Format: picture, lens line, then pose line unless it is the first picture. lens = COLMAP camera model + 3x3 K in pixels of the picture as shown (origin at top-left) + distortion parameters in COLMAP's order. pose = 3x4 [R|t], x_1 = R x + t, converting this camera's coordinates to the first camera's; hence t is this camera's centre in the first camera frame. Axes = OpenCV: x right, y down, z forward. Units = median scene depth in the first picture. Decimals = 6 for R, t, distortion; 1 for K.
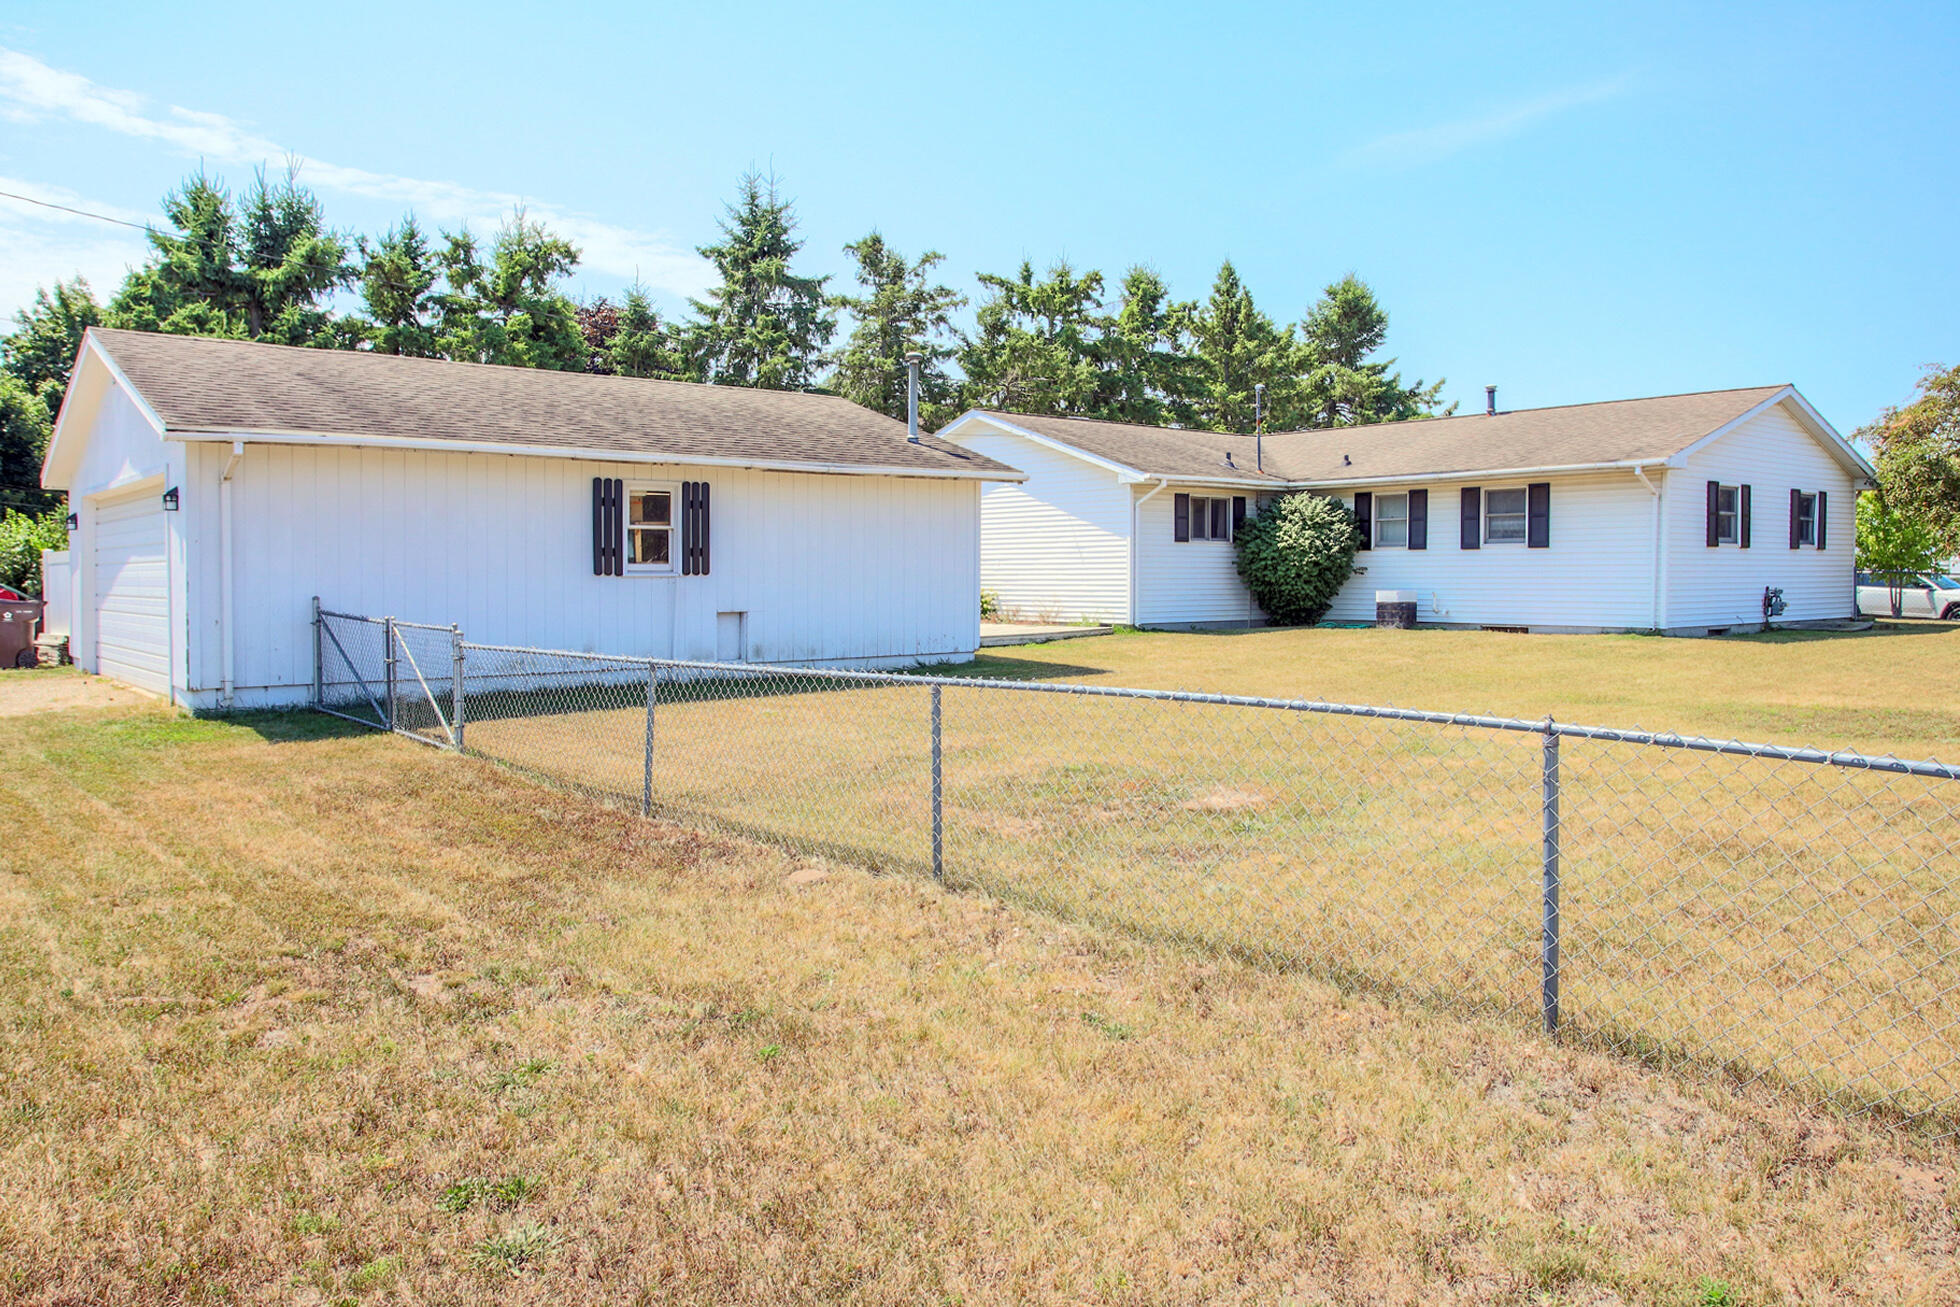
lens RADIAL K [[1320.8, 0, 981.0], [0, 1320.8, 617.4], [0, 0, 1]] dist [0.003603, 0.005512]
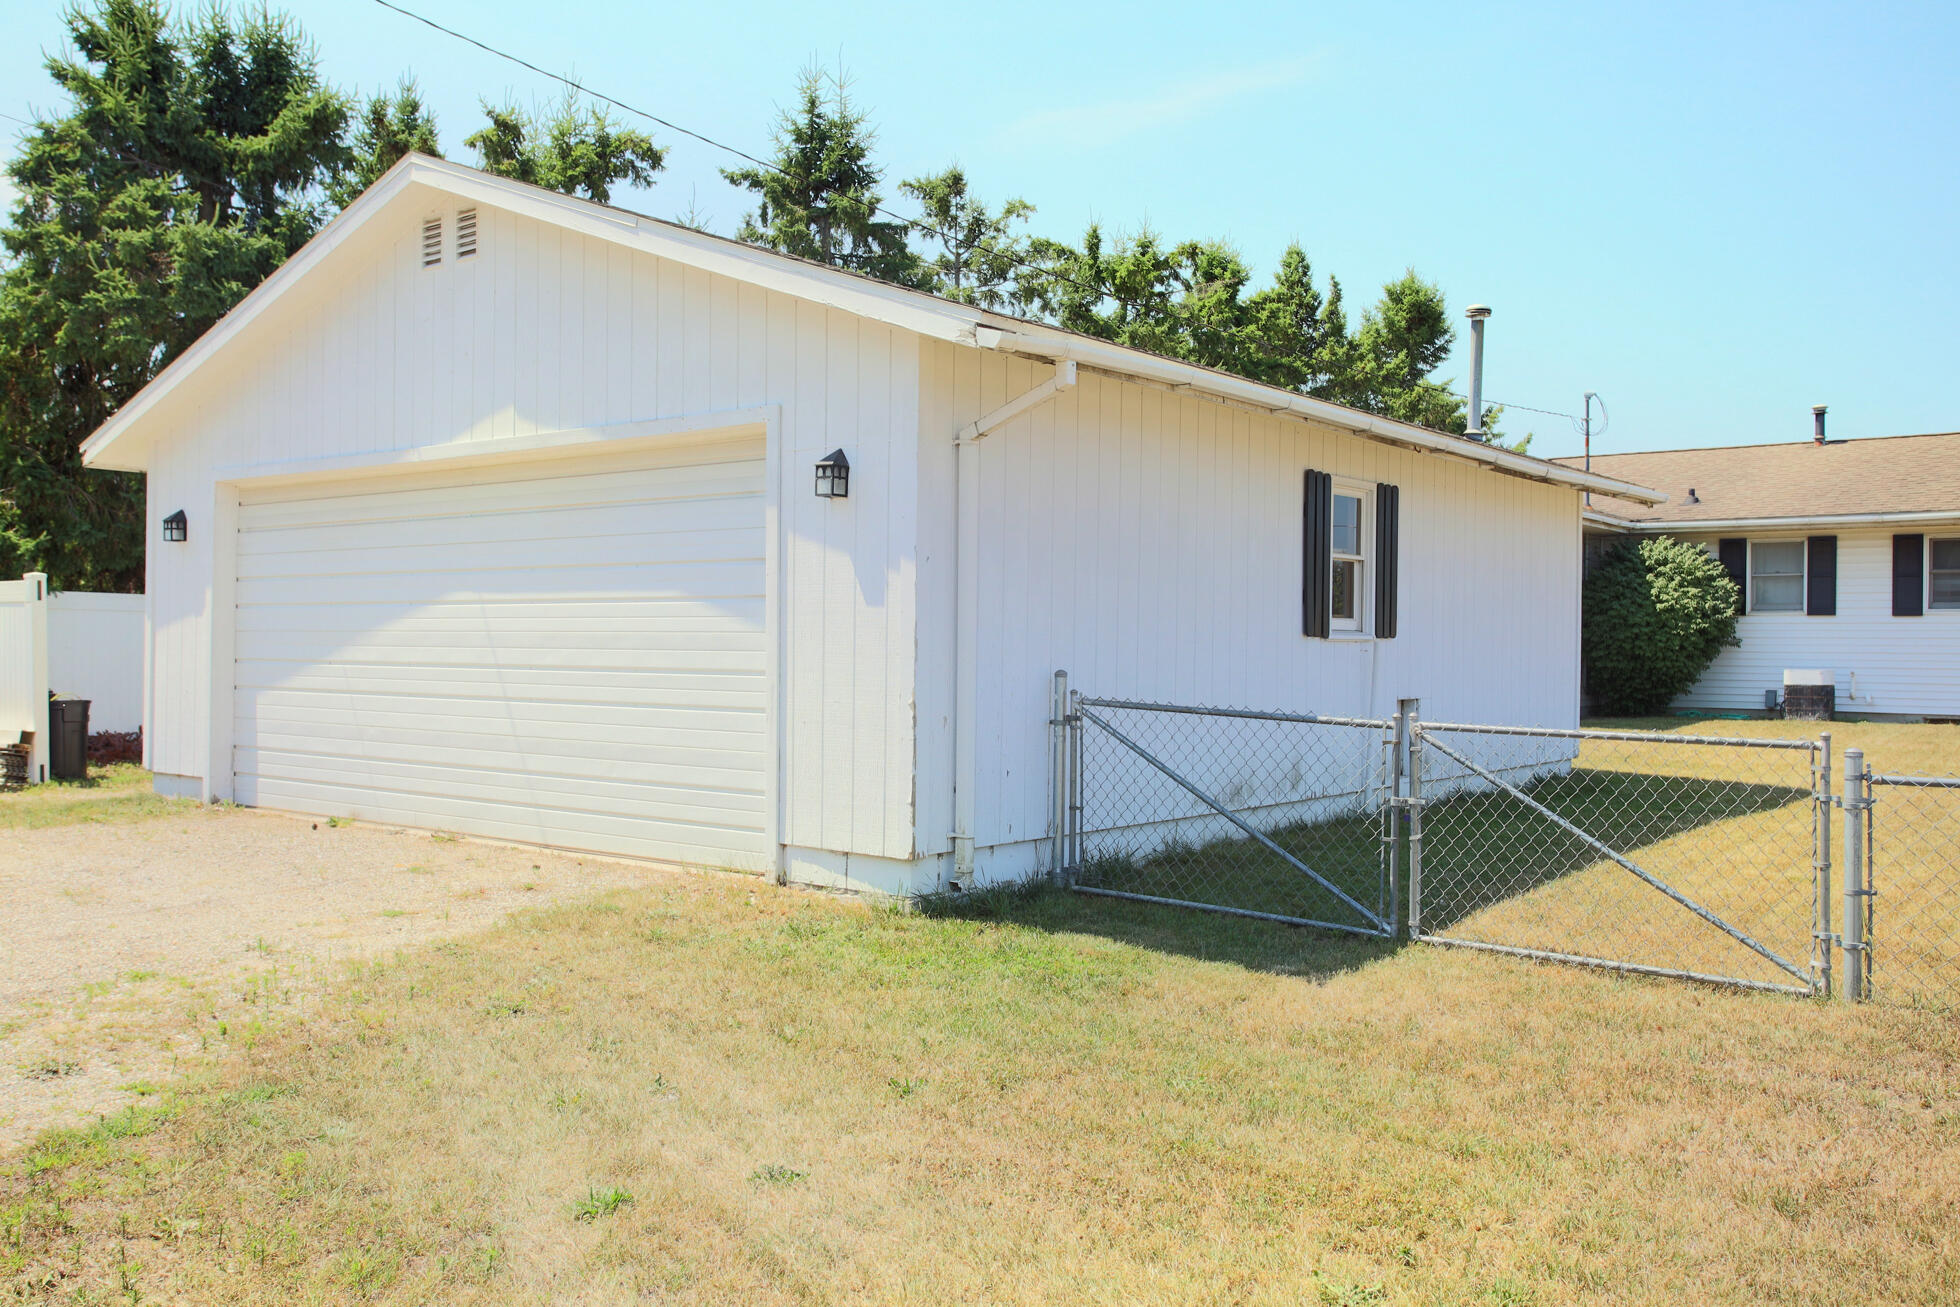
lens RADIAL K [[1615.4, 0, 980.0], [0, 1615.4, 653.5], [0, 0, 1]] dist [0.008357, -0.008288]
pose [[0.982310, 0.011025, 0.186936, -0.297942], [-0.006411, 0.999660, -0.025266, -0.002892], [-0.187151, 0.023620, 0.982047, 0.172213]]
